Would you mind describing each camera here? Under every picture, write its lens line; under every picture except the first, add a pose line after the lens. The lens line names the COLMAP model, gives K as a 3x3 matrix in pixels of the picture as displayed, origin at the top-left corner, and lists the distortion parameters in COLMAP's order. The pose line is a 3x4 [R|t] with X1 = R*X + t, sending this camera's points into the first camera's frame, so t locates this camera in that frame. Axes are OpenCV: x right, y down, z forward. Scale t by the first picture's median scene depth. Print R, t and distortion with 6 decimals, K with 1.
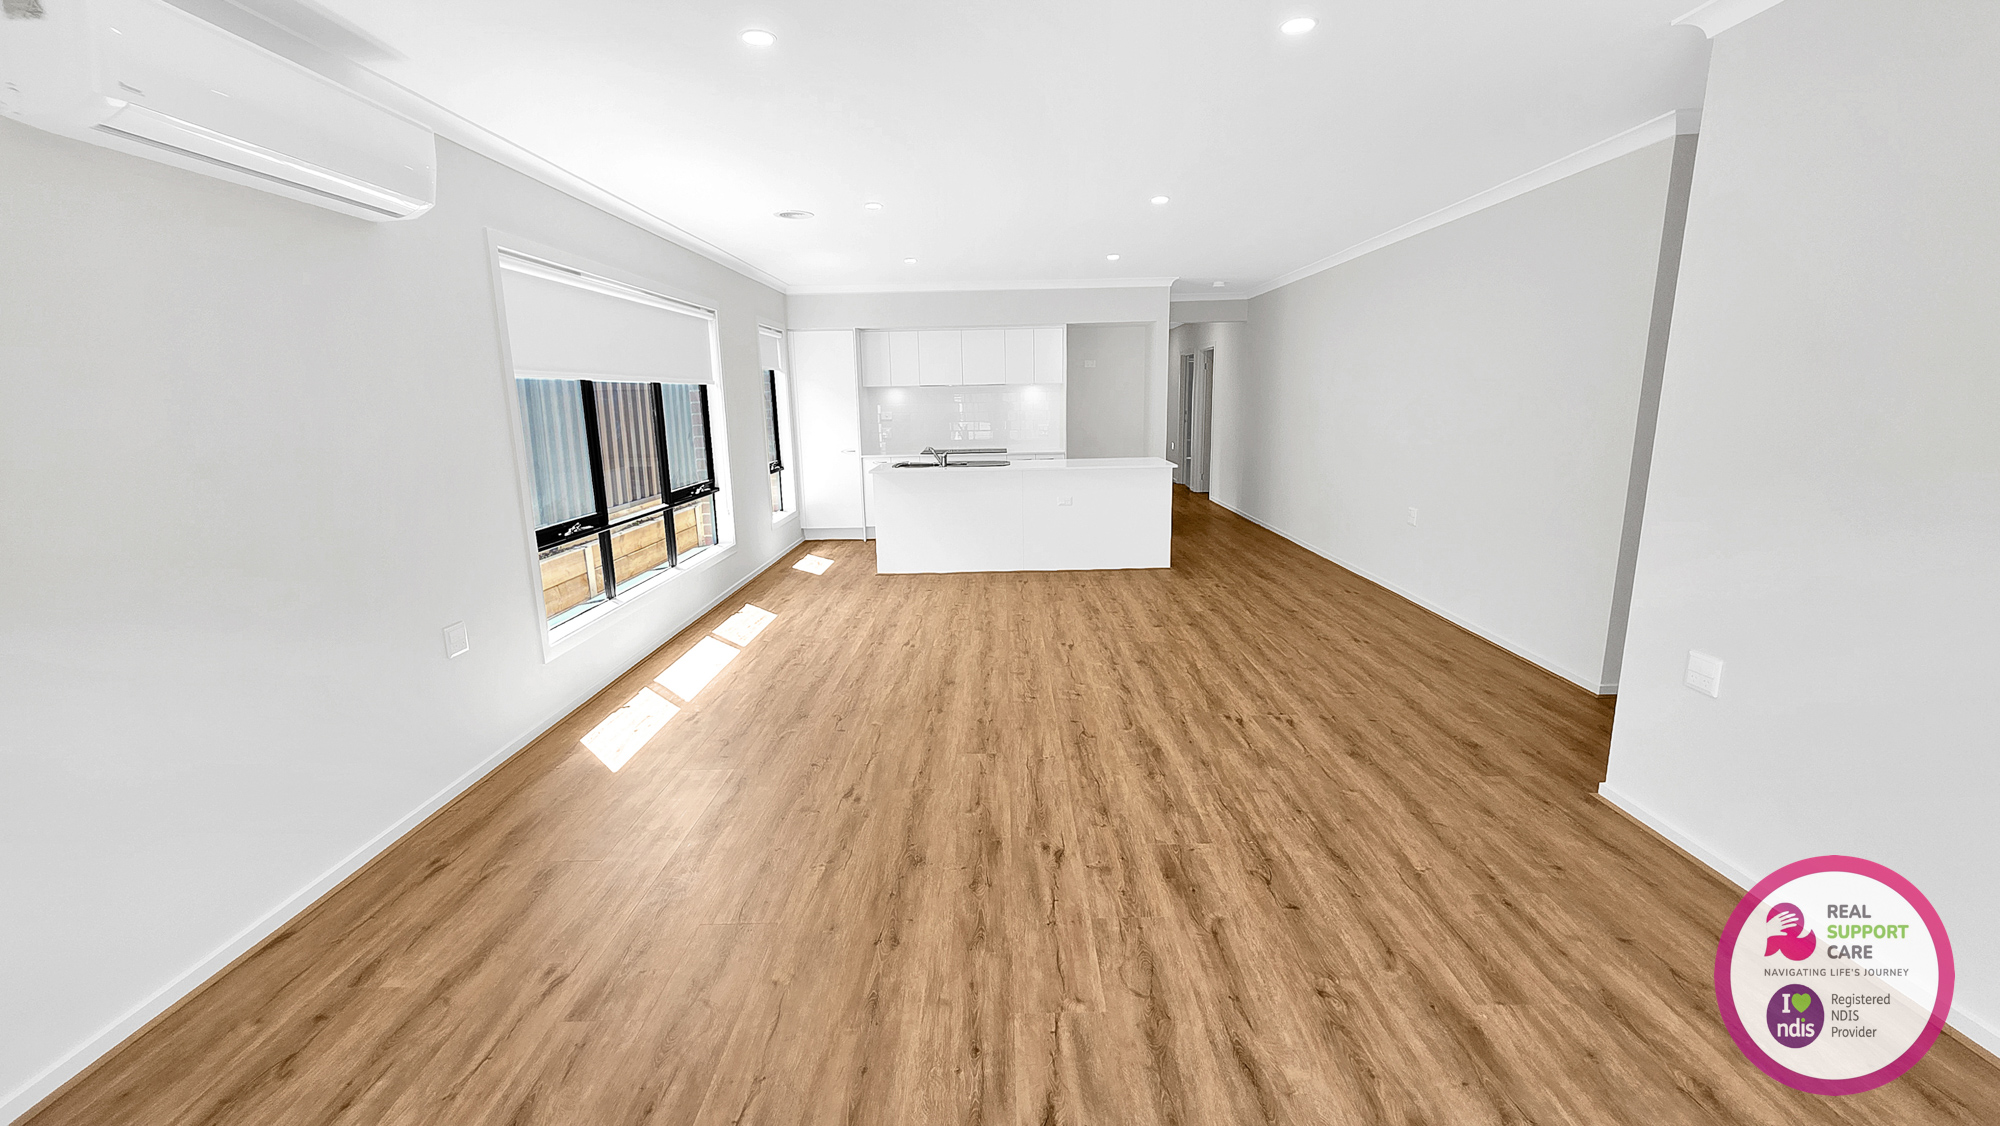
lens RADIAL K [[800.1, 0, 1012.8], [0, 800.1, 553.6], [0, 0, 1]] dist [-0.000253, -0.000054]
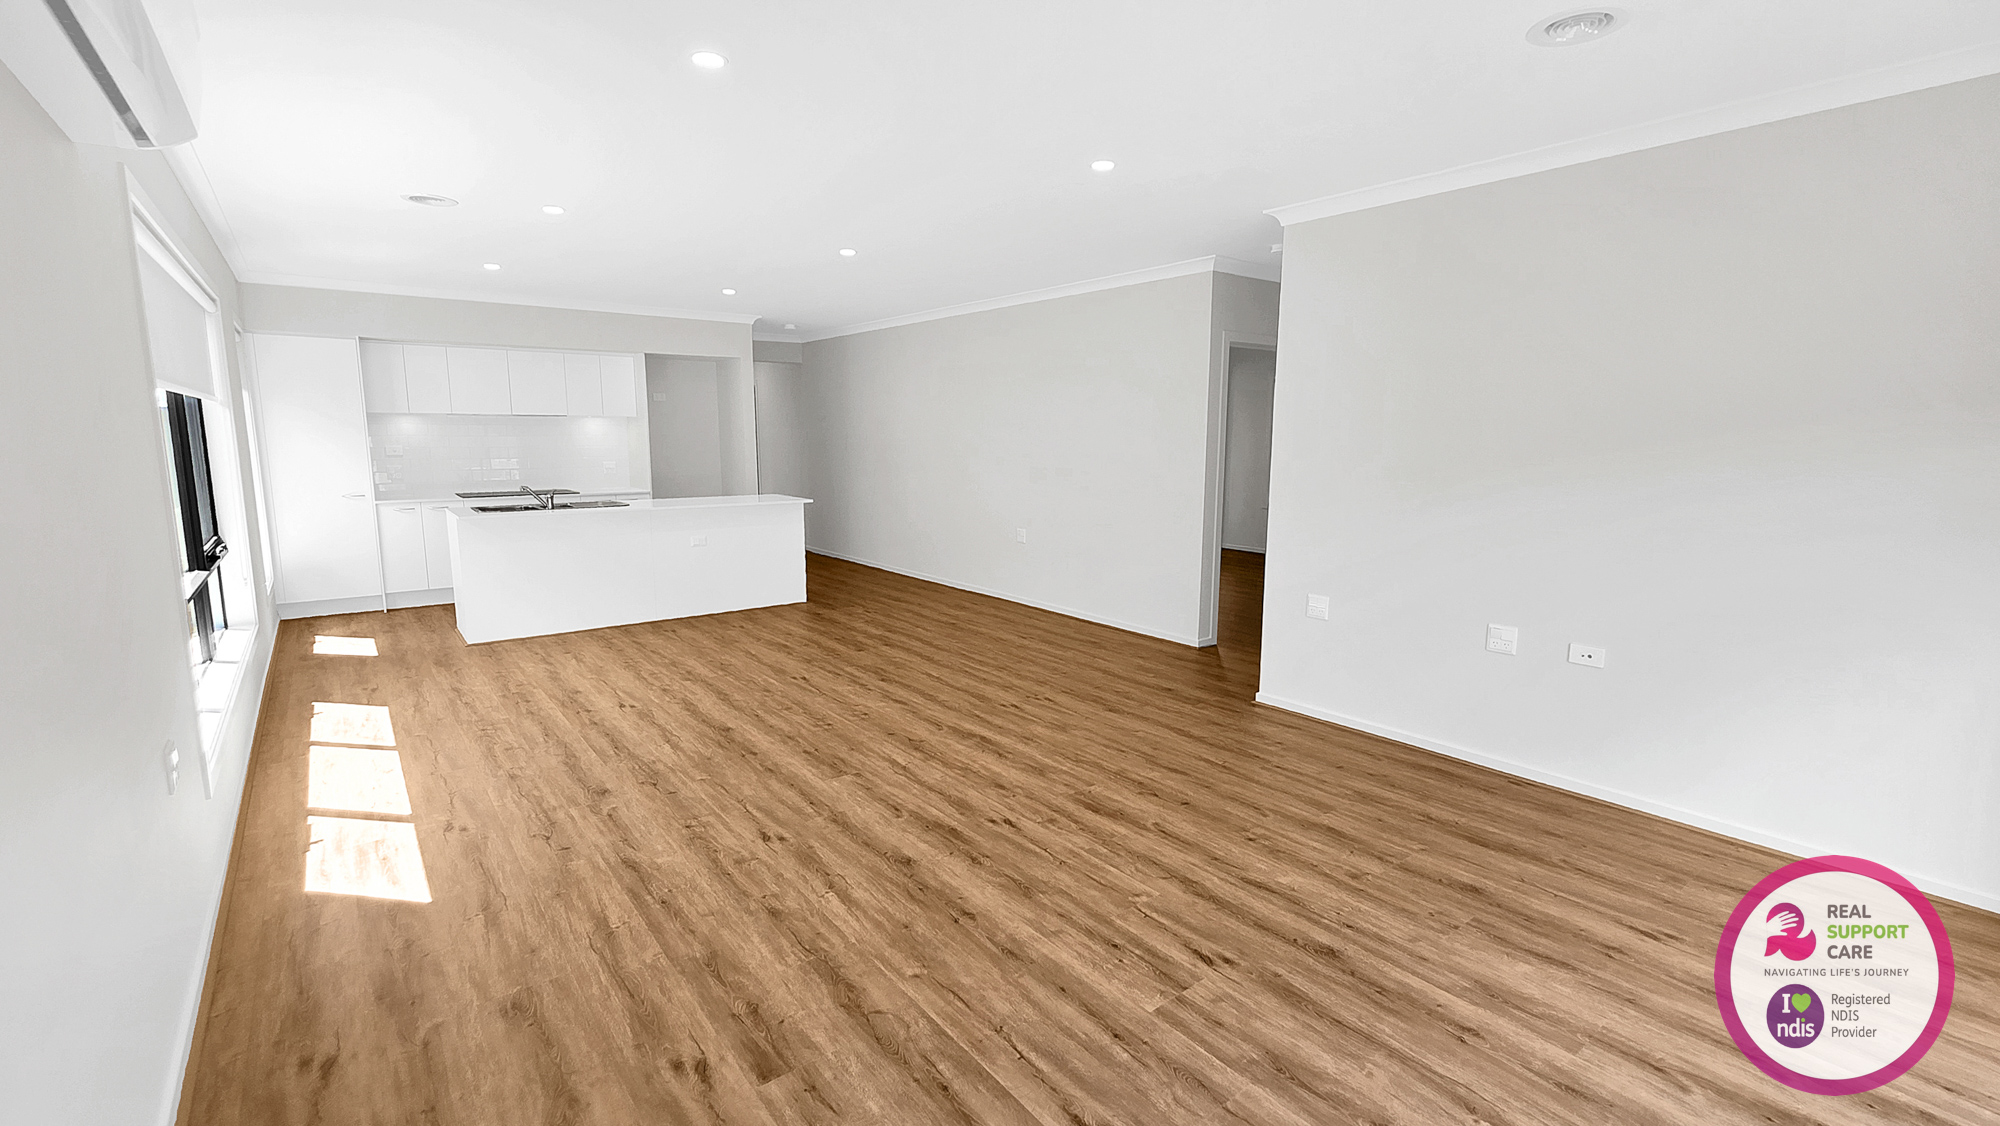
lens RADIAL K [[842.6, 0, 995.0], [0, 842.6, 554.2], [0, 0, 1]] dist [0.000360, -0.000140]
pose [[0.794190, -0.063452, 0.604347, -0.452391], [0.097854, 0.994908, -0.024134, 0.012389], [-0.599739, 0.078305, 0.796355, 0.008289]]
